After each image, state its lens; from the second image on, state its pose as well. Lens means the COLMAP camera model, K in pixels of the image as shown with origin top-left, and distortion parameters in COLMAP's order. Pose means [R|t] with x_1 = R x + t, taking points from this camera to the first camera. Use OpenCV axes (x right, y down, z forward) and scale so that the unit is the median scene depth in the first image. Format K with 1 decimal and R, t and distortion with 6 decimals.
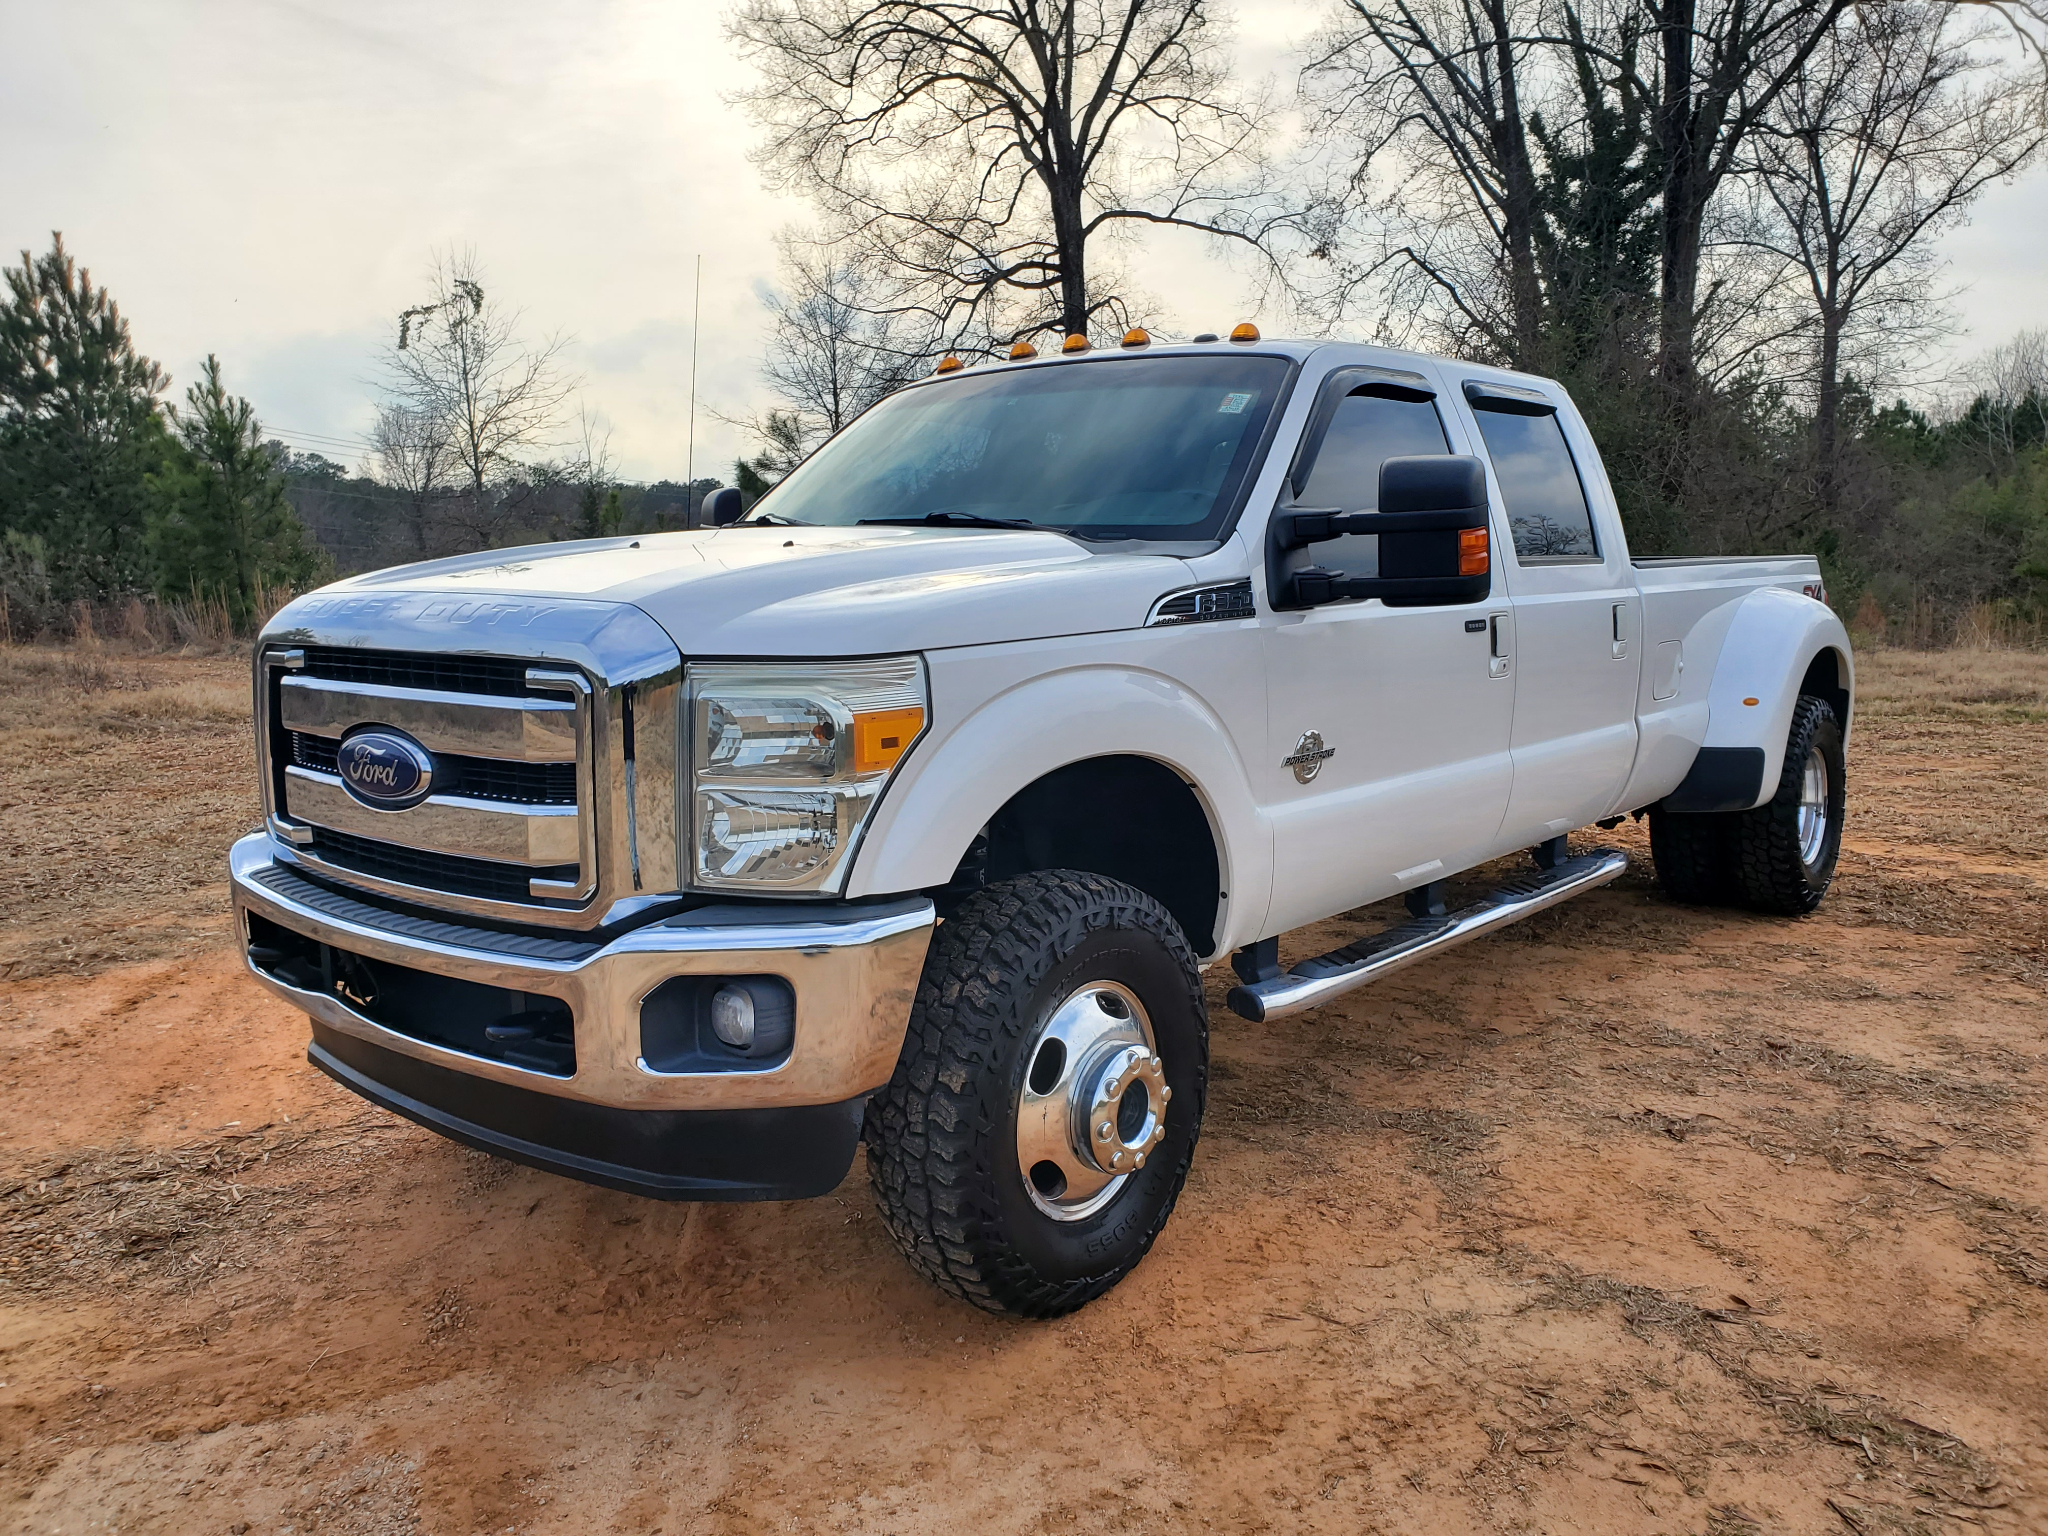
lens RADIAL K [[1600.3, 0, 1052.6], [0, 1600.3, 783.6], [0, 0, 1]] dist [-0.000469, 0.040227]
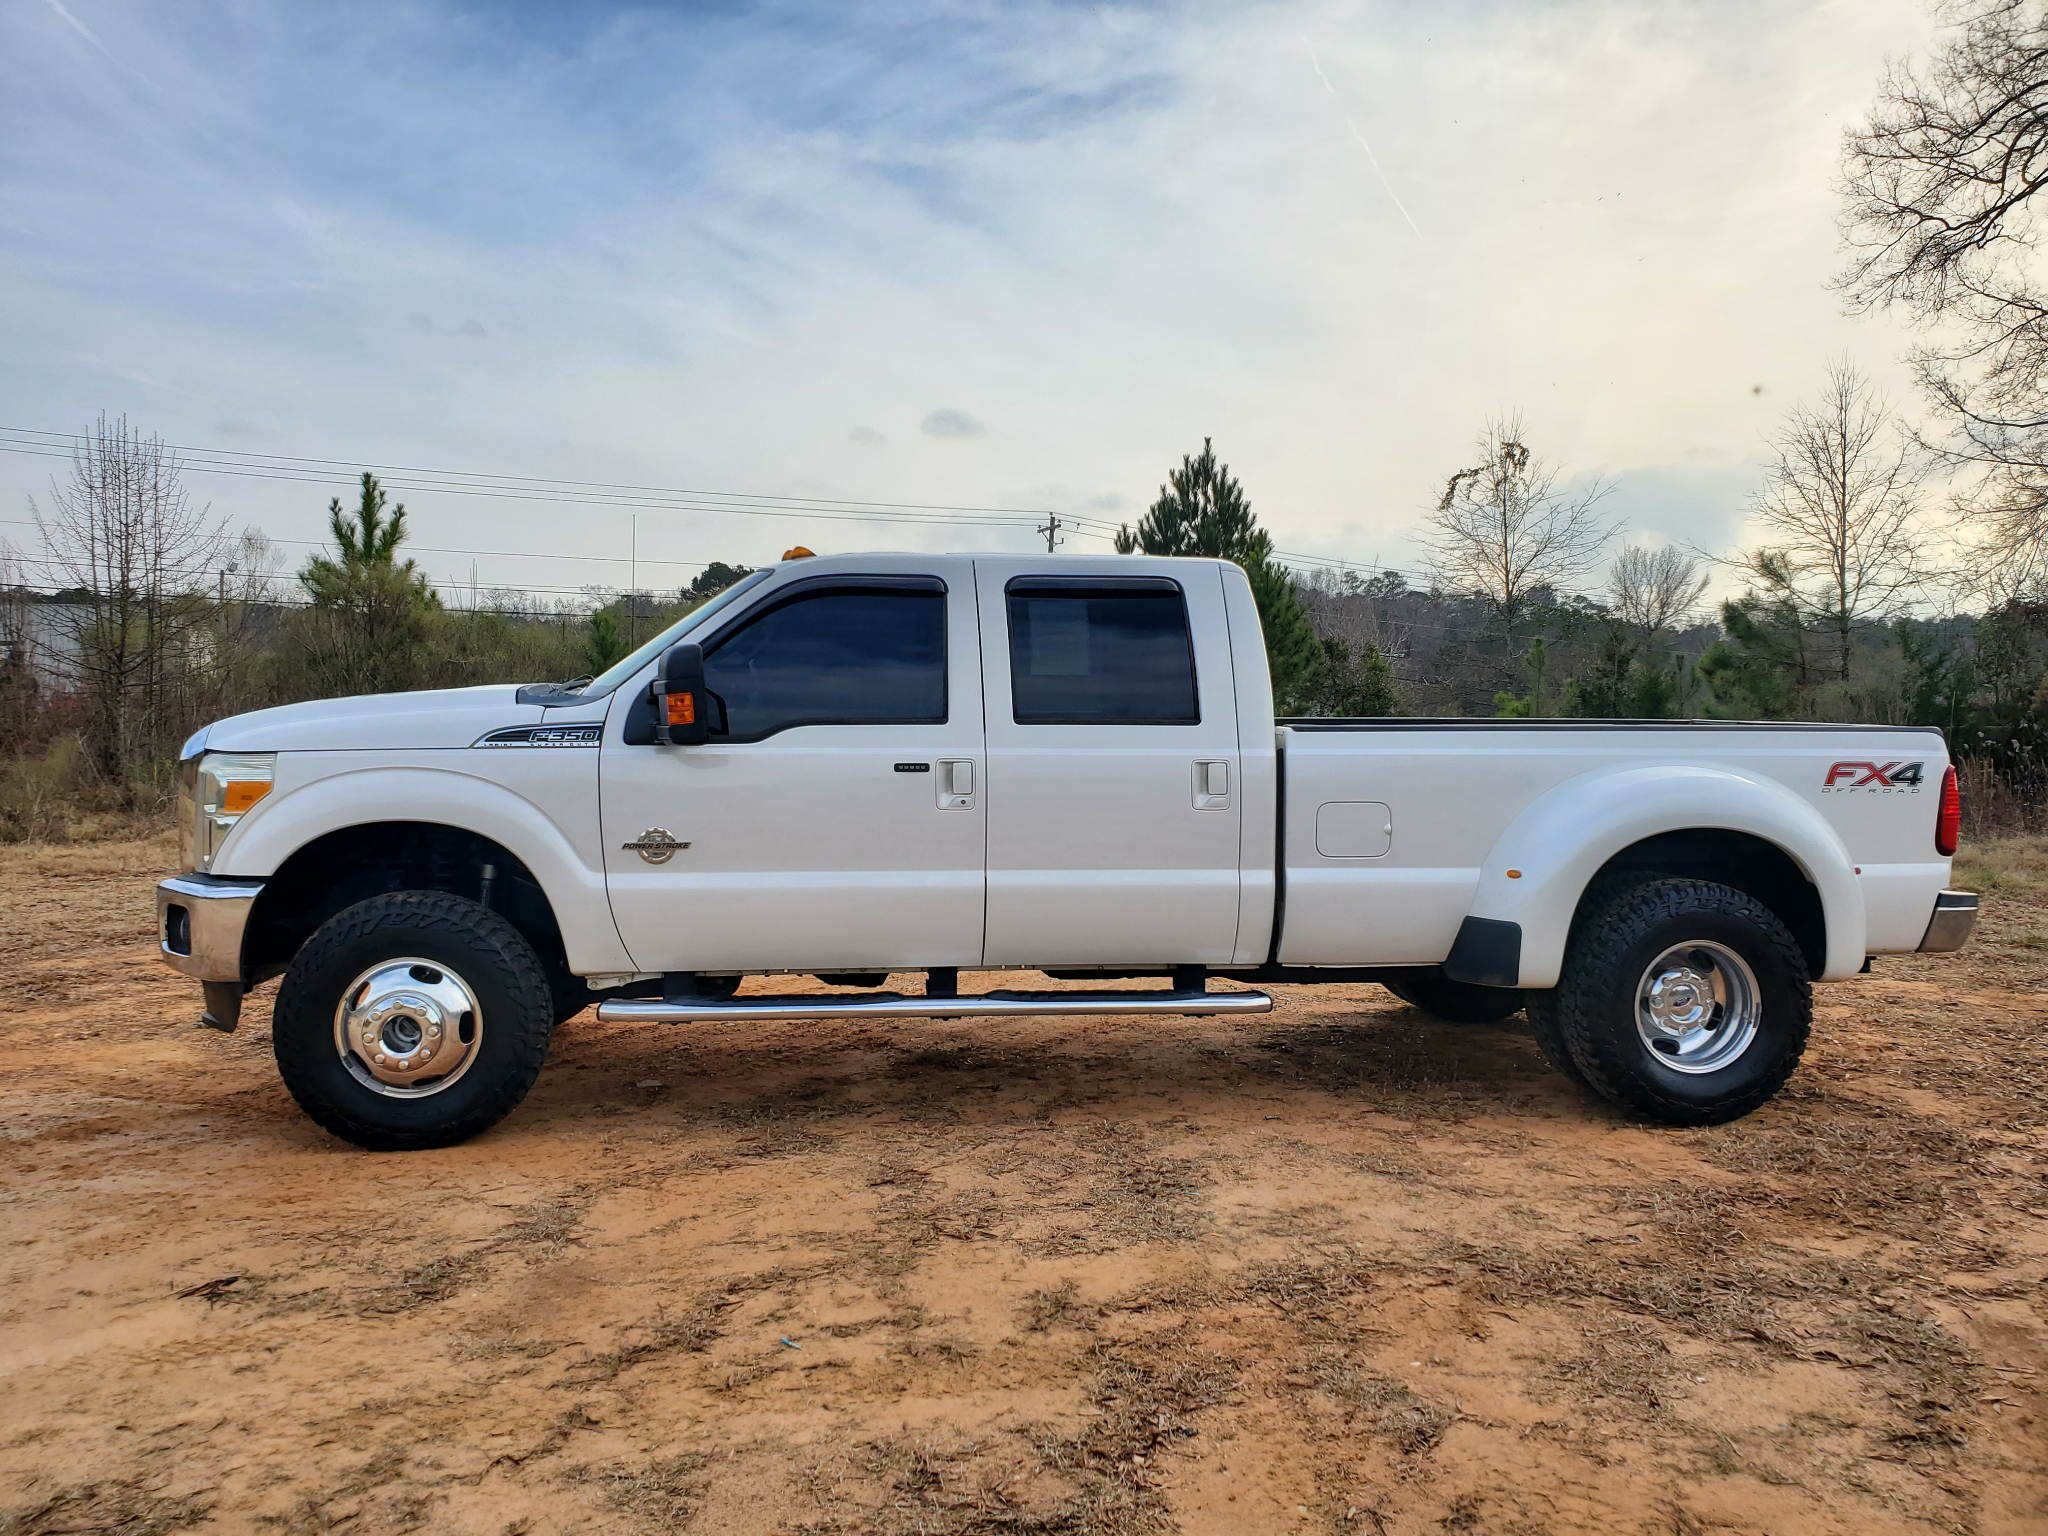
lens RADIAL K [[1627.6, 0, 1050.4], [0, 1627.6, 771.3], [0, 0, 1]] dist [0.002845, 0.014304]
pose [[0.711579, 0.050266, -0.700805, 0.211014], [-0.114458, 0.992407, -0.045035, -0.008478], [0.693220, 0.112259, 0.711930, 0.026438]]
